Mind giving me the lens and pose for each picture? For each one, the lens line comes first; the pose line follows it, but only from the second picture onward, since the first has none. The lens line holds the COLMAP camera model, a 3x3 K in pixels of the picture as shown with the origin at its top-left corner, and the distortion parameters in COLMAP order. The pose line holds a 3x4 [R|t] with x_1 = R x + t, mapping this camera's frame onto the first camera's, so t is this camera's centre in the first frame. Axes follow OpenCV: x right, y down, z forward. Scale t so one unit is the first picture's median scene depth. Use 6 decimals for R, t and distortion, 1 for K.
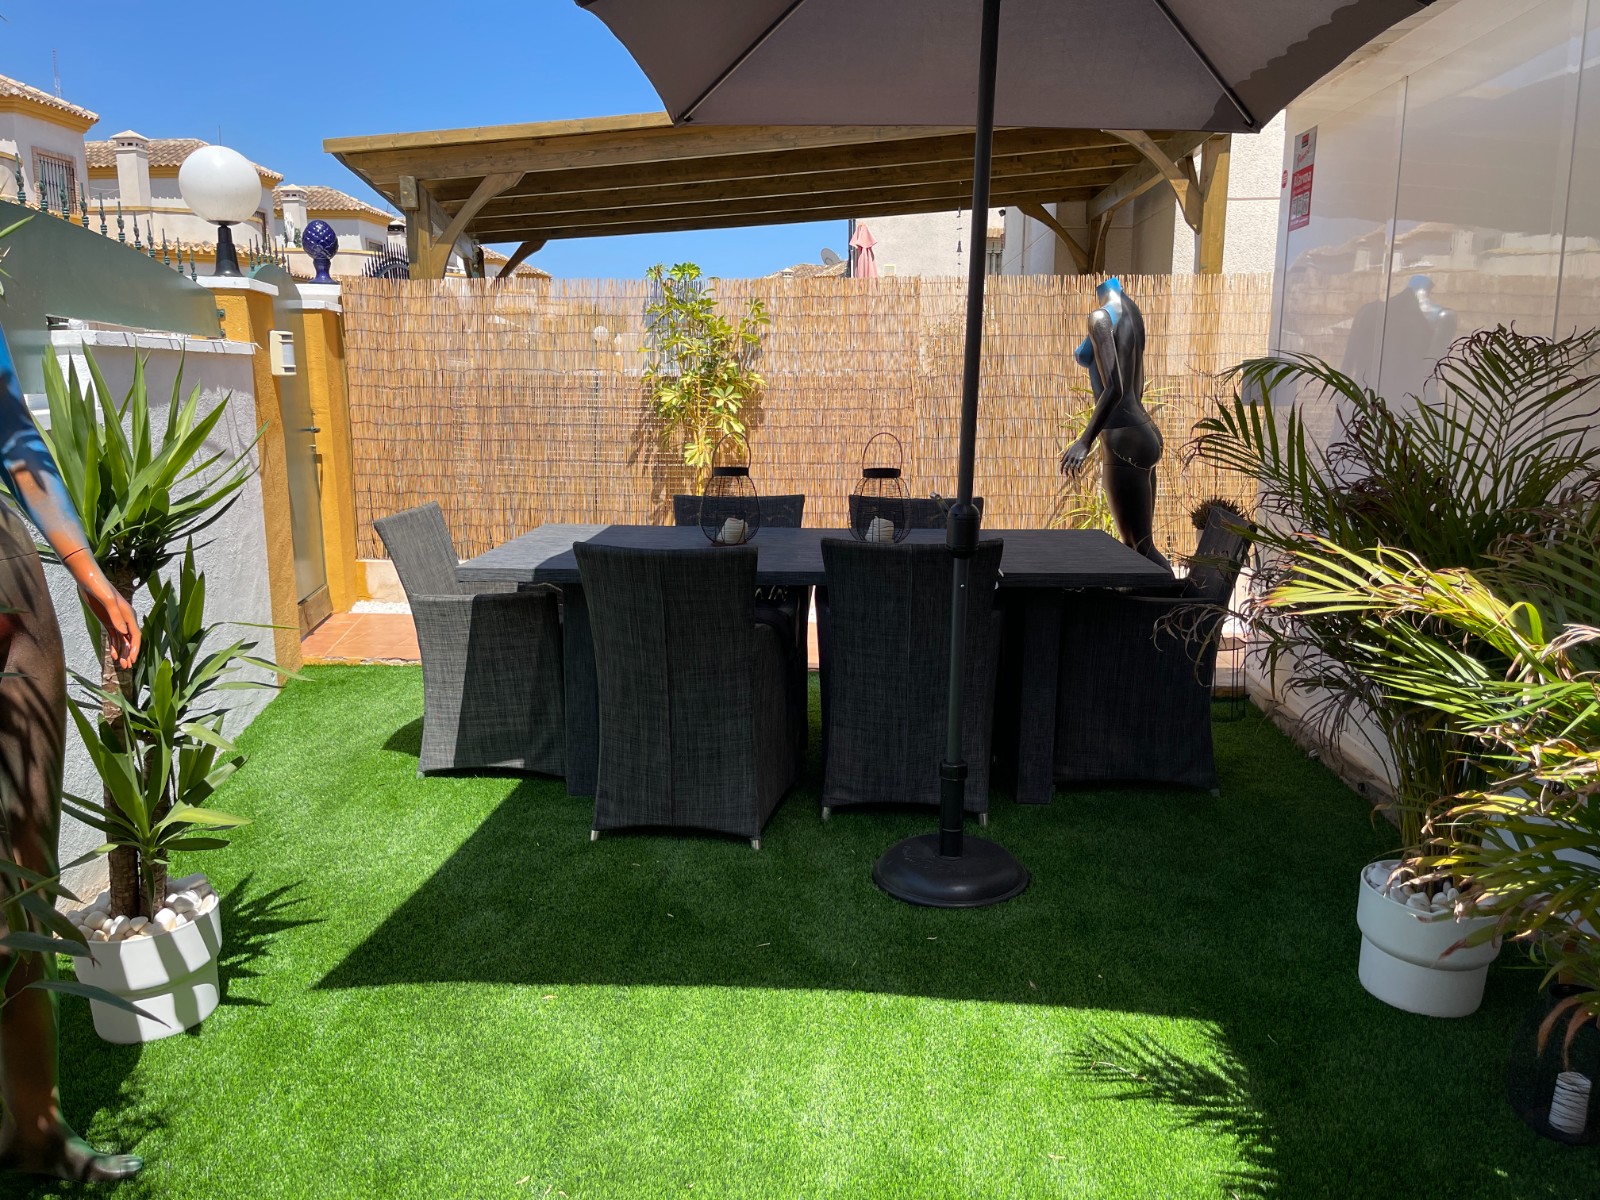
lens RADIAL K [[1165.5, 0, 793.3], [0, 1165.5, 592.8], [0, 0, 1]] dist [0.029520, -0.003307]
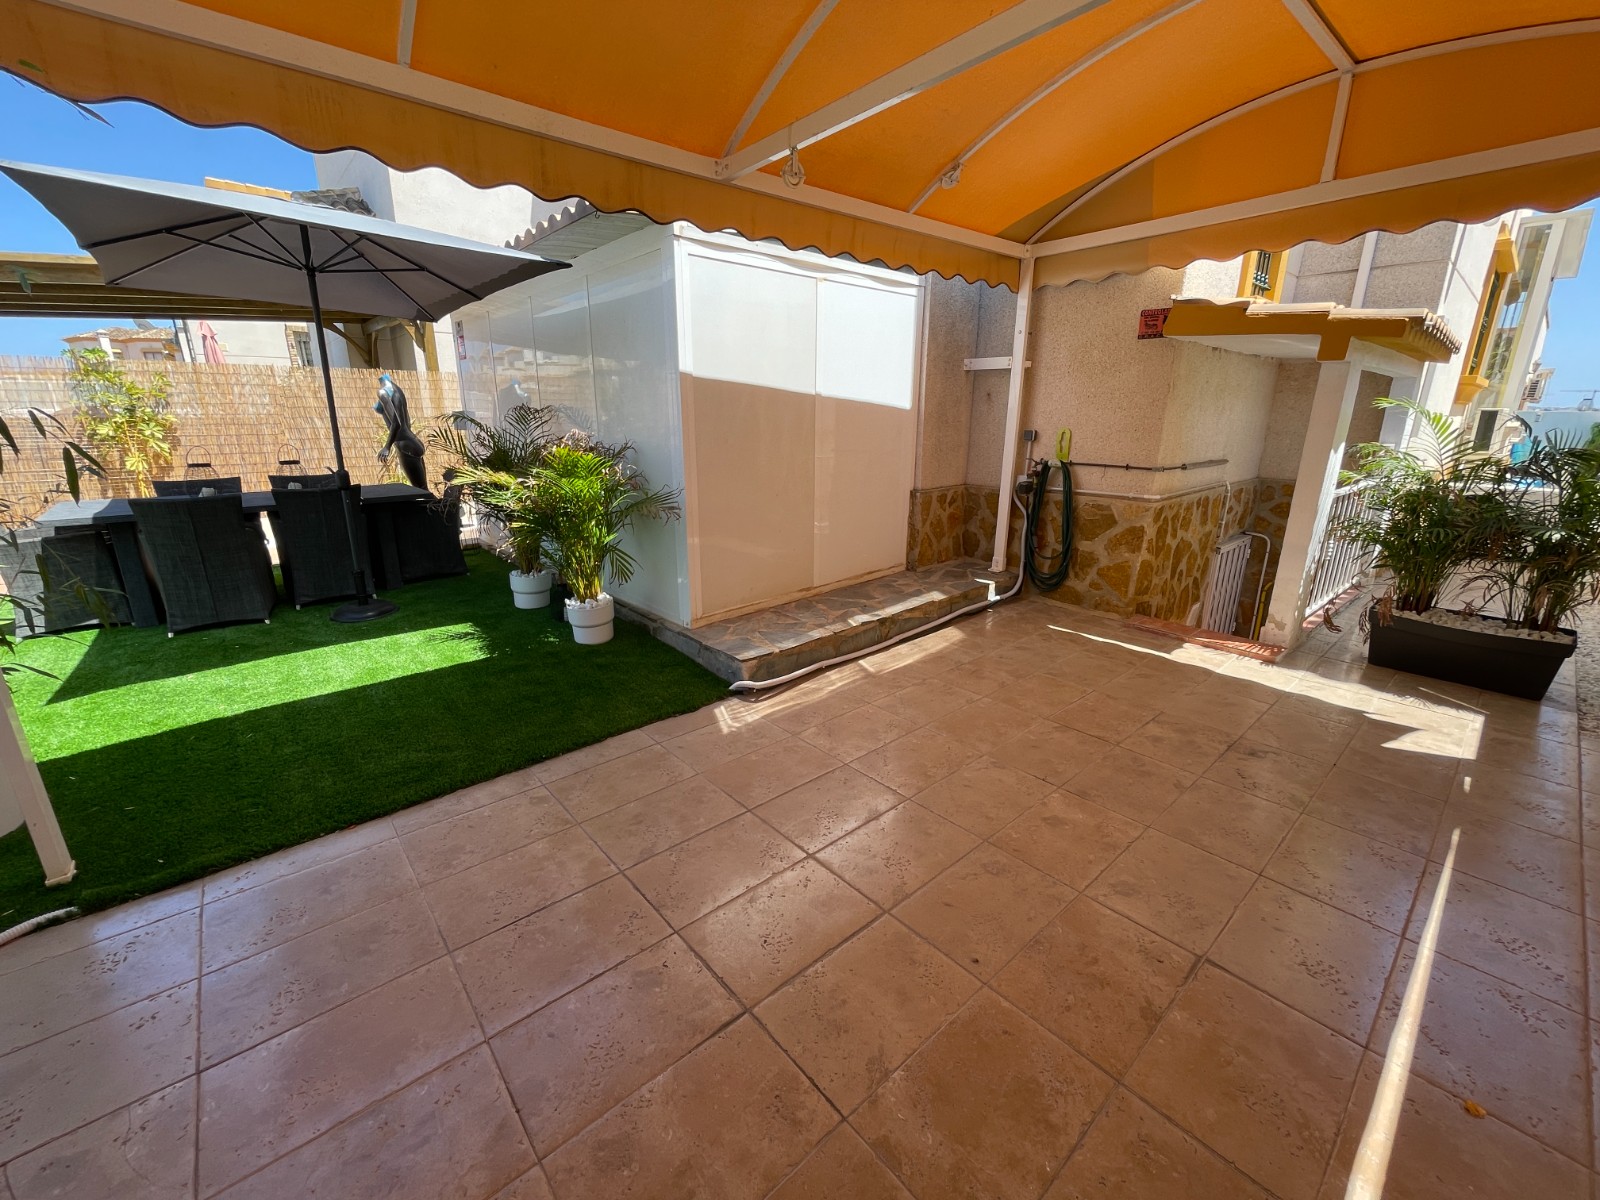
lens RADIAL K [[648.0, 0, 795.3], [0, 648.0, 598.6], [0, 0, 1]] dist [-0.006763, 0.001599]
pose [[0.698617, -0.189355, 0.689985, -0.161380], [0.123964, 0.981794, 0.143923, 0.103491], [-0.704676, -0.015013, 0.709371, -0.617230]]
